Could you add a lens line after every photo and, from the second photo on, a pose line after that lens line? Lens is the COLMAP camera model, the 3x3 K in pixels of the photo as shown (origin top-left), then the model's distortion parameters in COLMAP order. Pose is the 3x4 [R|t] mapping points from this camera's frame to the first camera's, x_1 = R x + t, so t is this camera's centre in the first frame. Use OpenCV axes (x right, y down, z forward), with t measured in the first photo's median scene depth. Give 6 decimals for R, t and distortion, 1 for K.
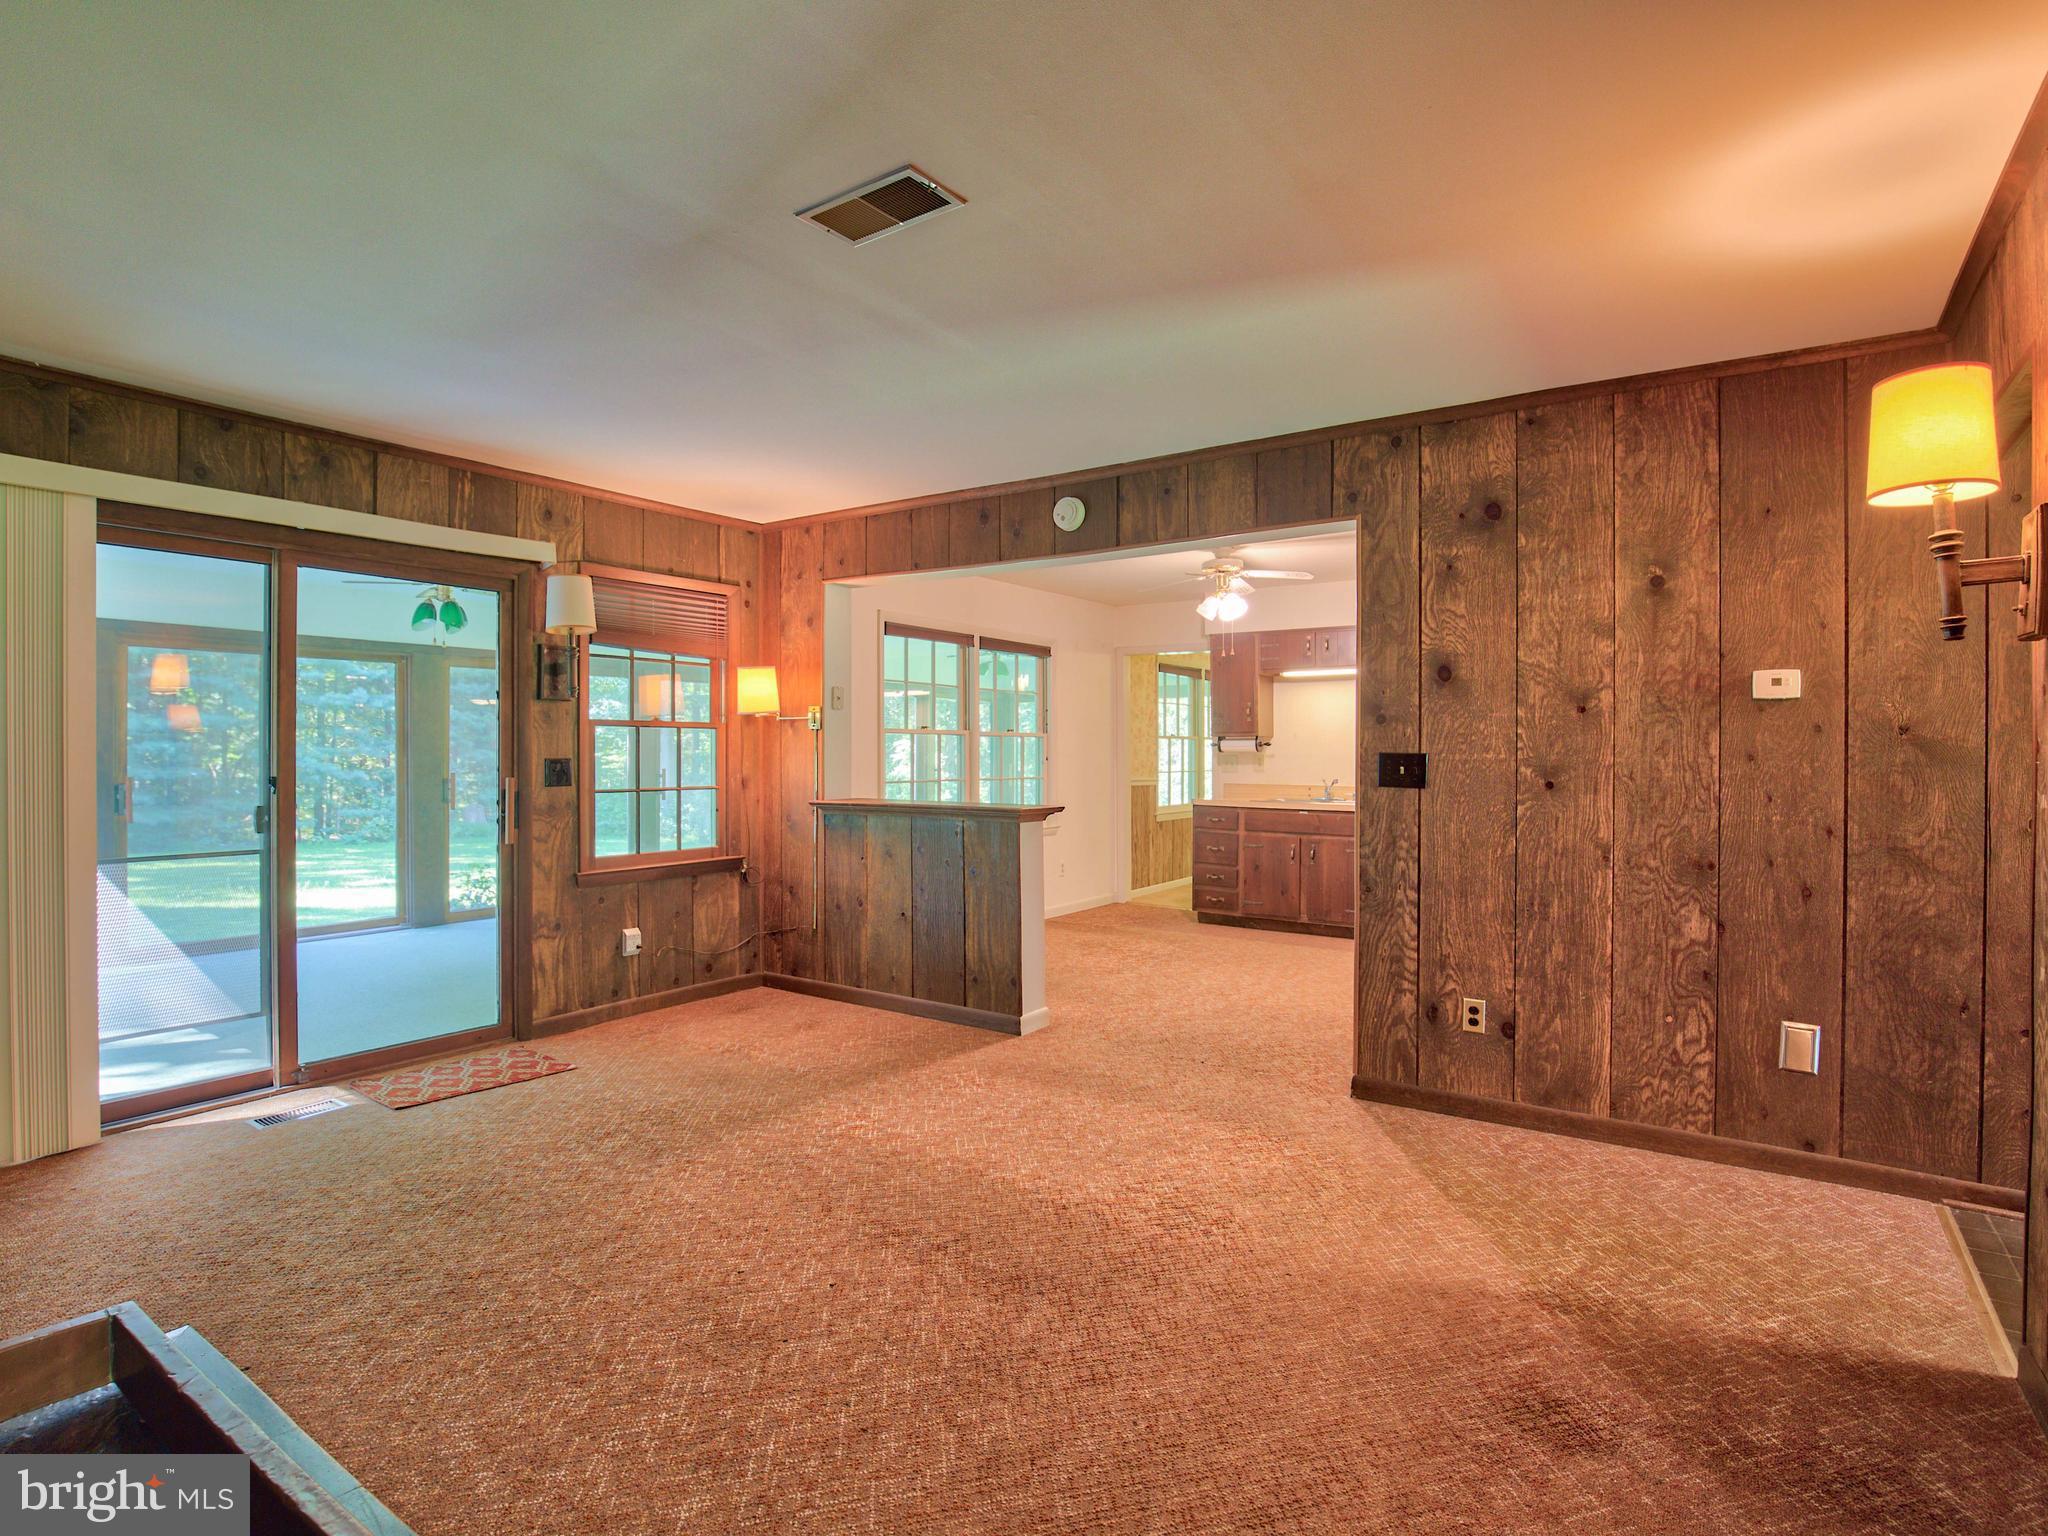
lens RADIAL K [[1049.5, 0, 1019.0], [0, 1049.5, 767.6], [0, 0, 1]] dist [-0.029009, 0.000665]
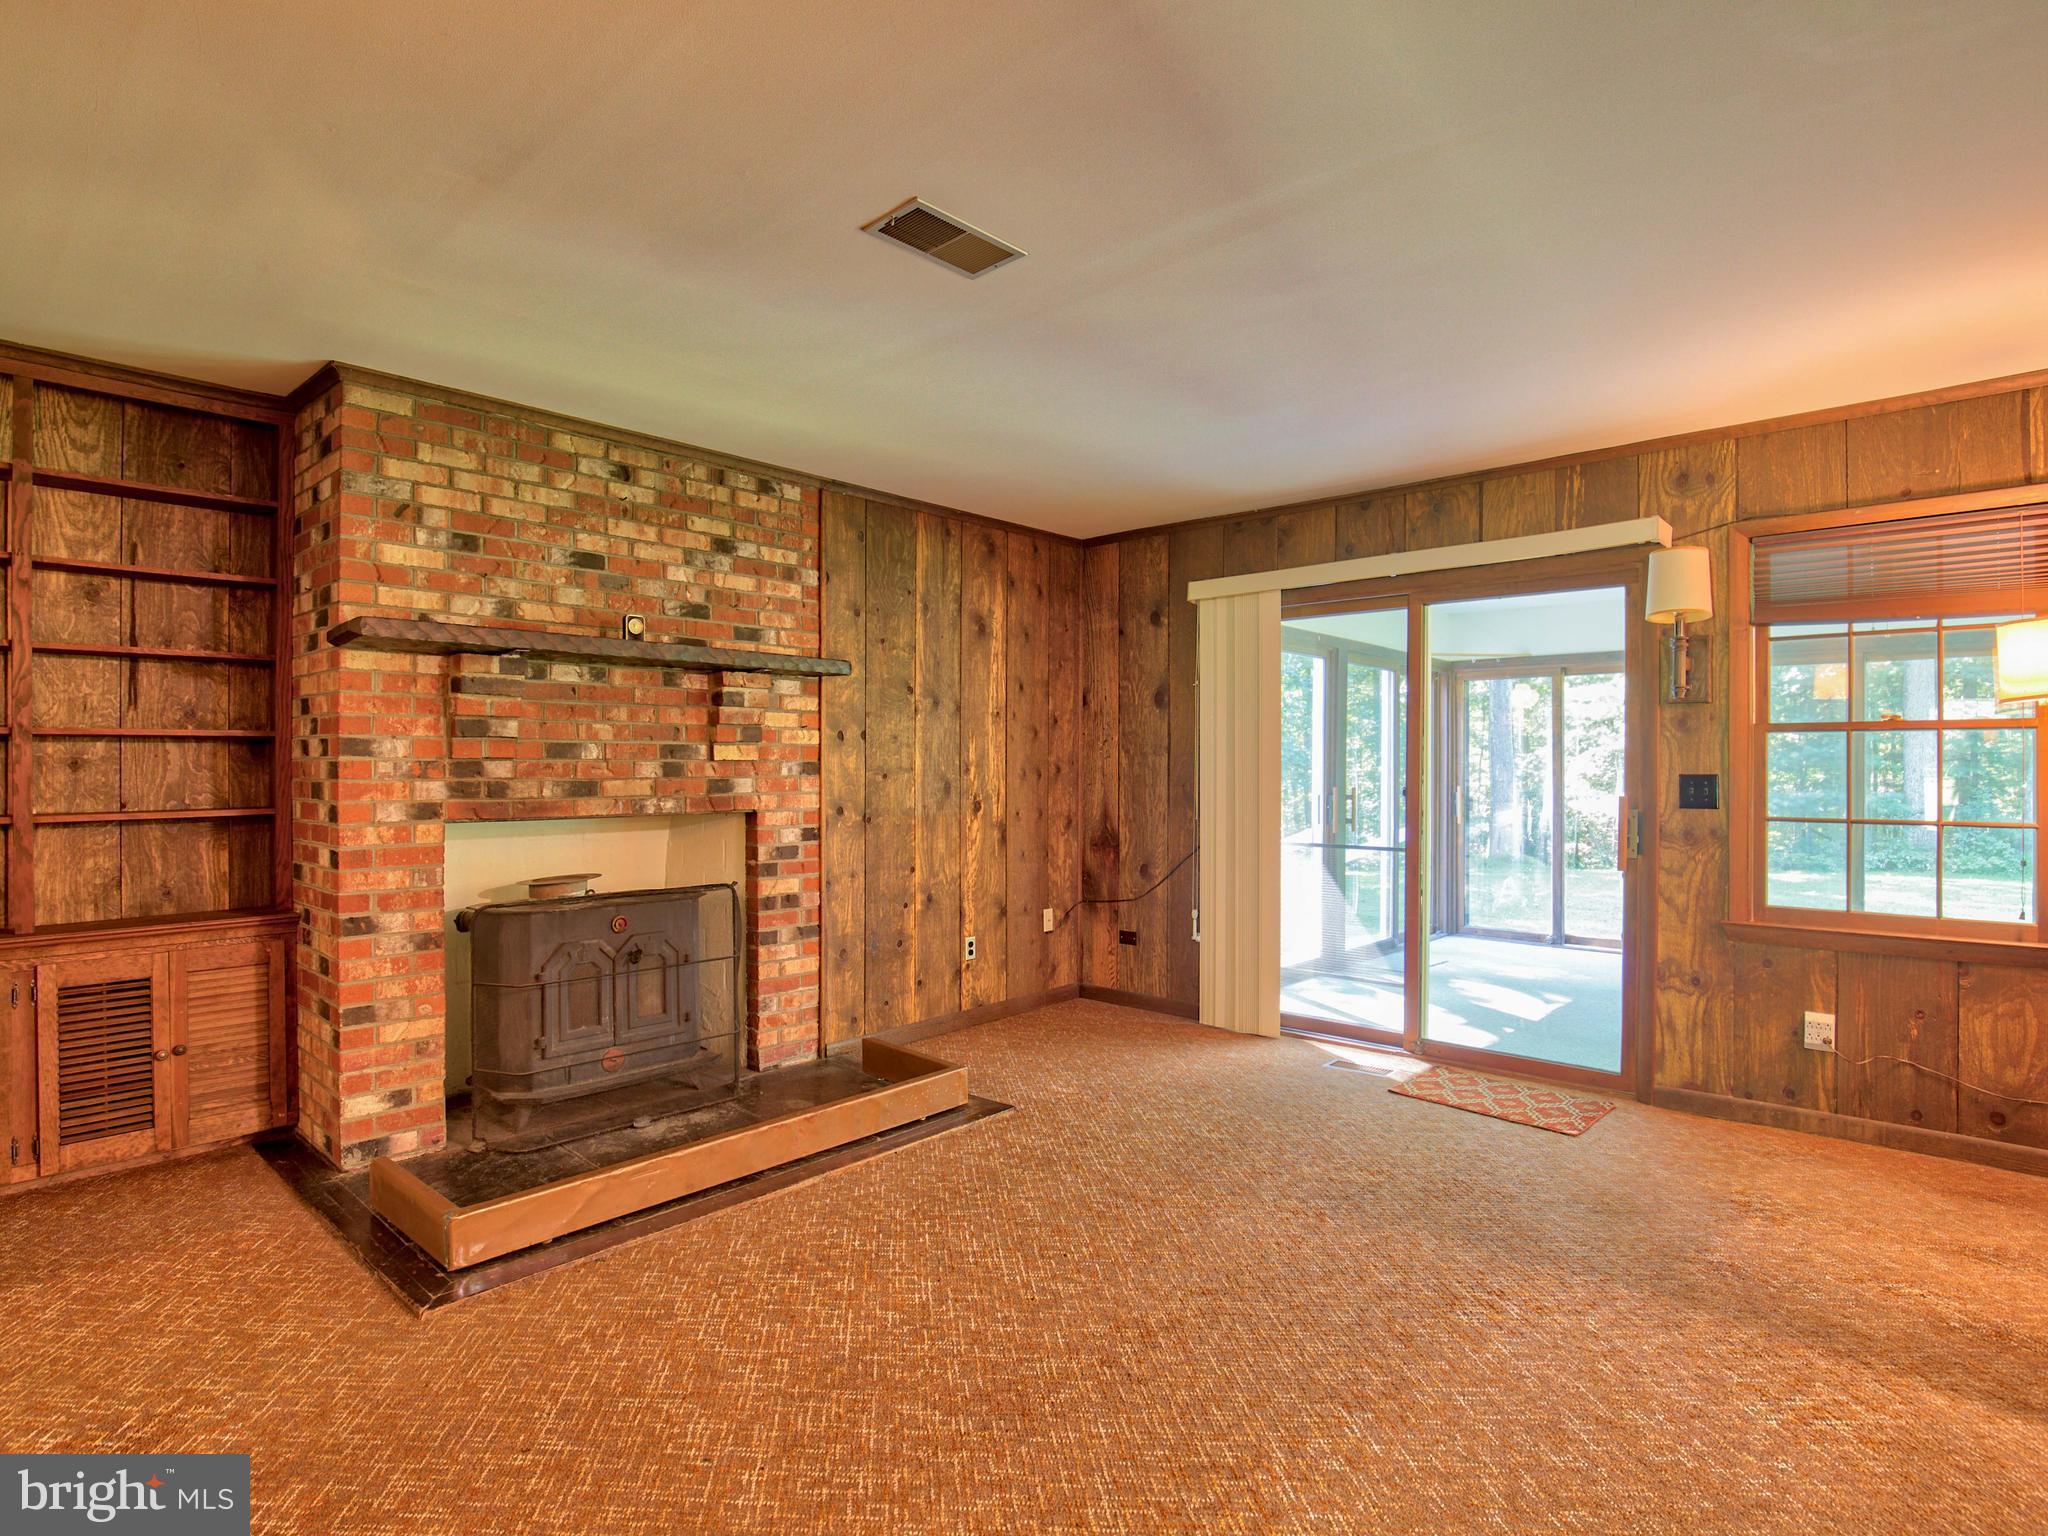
lens RADIAL K [[1049.5, 0, 1019.0], [0, 1049.5, 767.6], [0, 0, 1]] dist [-0.029009, 0.000665]
pose [[-0.126860, 0.000517, -0.991920, 0.473245], [-0.015717, 0.999873, 0.002531, -0.008665], [0.991796, 0.015912, -0.126836, 0.645015]]
